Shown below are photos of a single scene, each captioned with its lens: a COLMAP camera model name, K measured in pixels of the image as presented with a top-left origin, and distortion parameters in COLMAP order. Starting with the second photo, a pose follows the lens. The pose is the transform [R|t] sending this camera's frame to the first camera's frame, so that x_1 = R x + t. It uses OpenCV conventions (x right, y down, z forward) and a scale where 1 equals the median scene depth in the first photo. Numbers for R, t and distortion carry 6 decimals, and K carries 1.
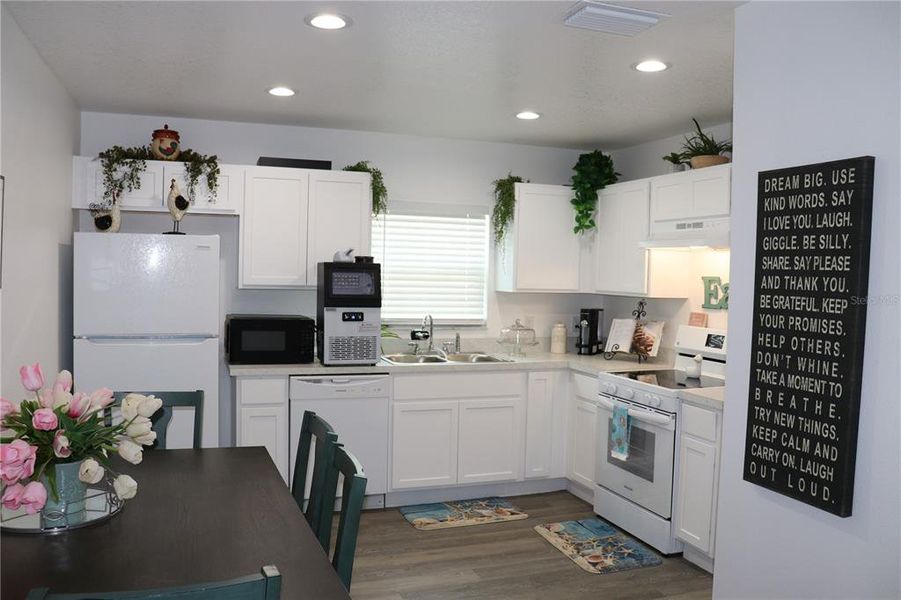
lens RADIAL K [[743.9, 0, 450.5], [0, 743.9, 300.0], [0, 0, 1]] dist [-0.172015, 0.157607]
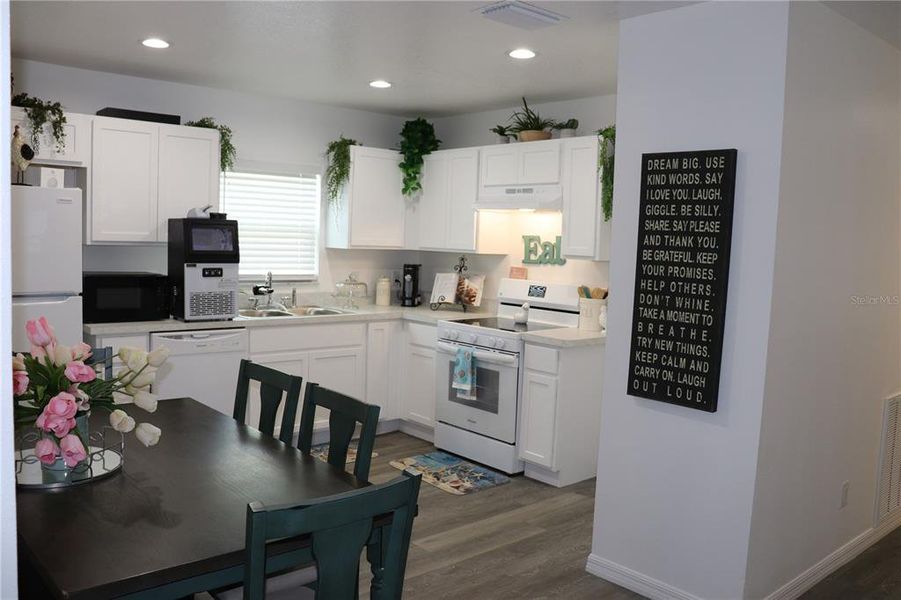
lens RADIAL K [[743.9, 0, 450.5], [0, 743.9, 300.0], [0, 0, 1]] dist [-0.172015, 0.157607]
pose [[0.931971, -0.020196, 0.361969, -0.192791], [0.000281, 0.998487, 0.054985, 0.005250], [-0.362532, -0.051143, 0.930567, -0.050495]]
